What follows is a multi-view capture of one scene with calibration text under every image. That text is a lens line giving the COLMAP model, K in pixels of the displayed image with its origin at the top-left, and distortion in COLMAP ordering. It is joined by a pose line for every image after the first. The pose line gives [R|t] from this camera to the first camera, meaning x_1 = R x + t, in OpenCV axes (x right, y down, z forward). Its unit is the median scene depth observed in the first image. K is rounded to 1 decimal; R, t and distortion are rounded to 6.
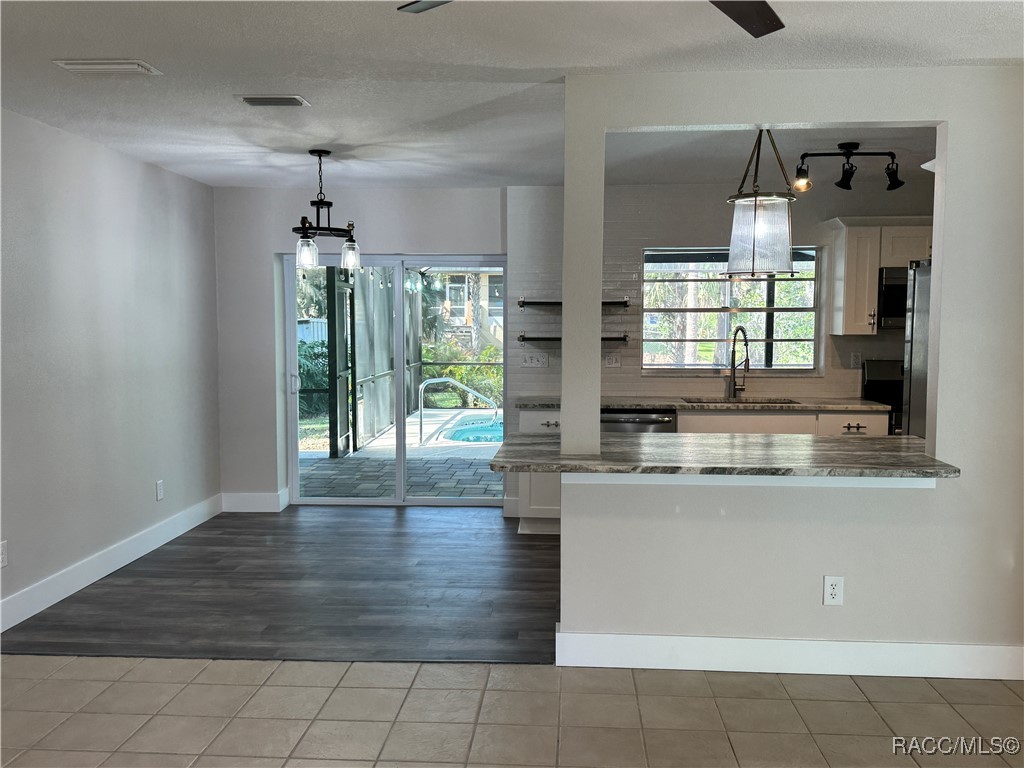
lens RADIAL K [[916.9, 0, 512.0], [0, 916.9, 384.0], [0, 0, 1]] dist [0.167833, -0.332463]
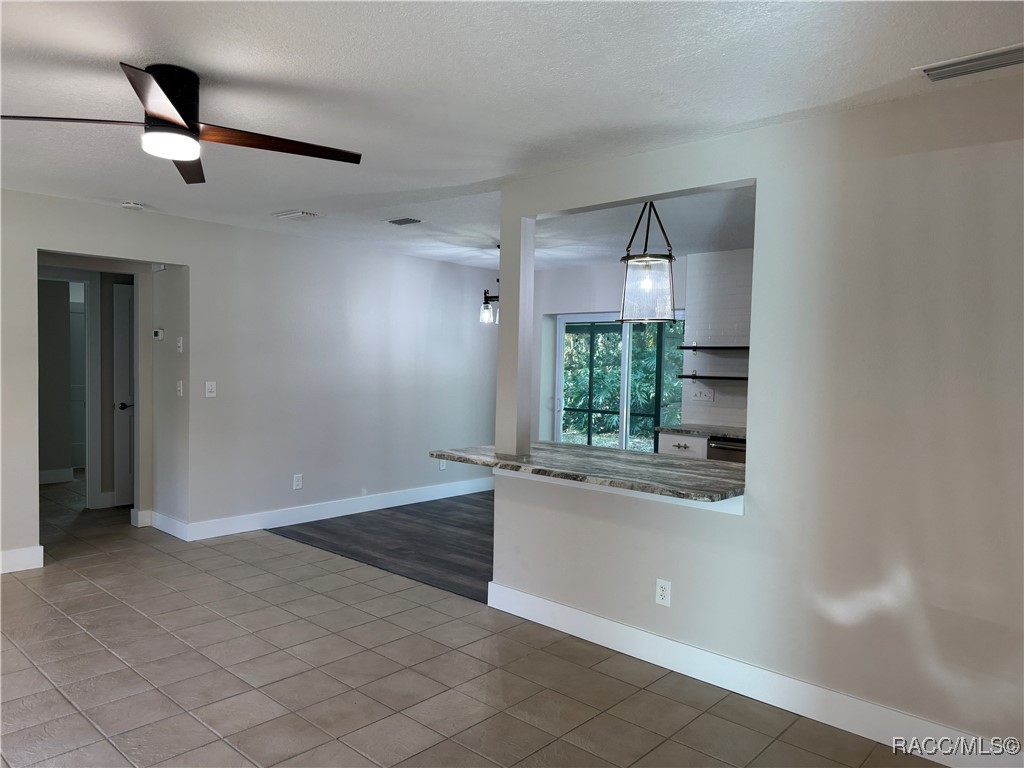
lens RADIAL K [[714.0, 0, 502.8], [0, 714.0, 389.4], [0, 0, 1]] dist [0.207903, -0.428286]
pose [[0.774844, 0.040983, -0.630822, 0.547447], [-0.064521, 0.997812, -0.014427, -0.003046], [0.628851, 0.051880, 0.775793, 0.118395]]
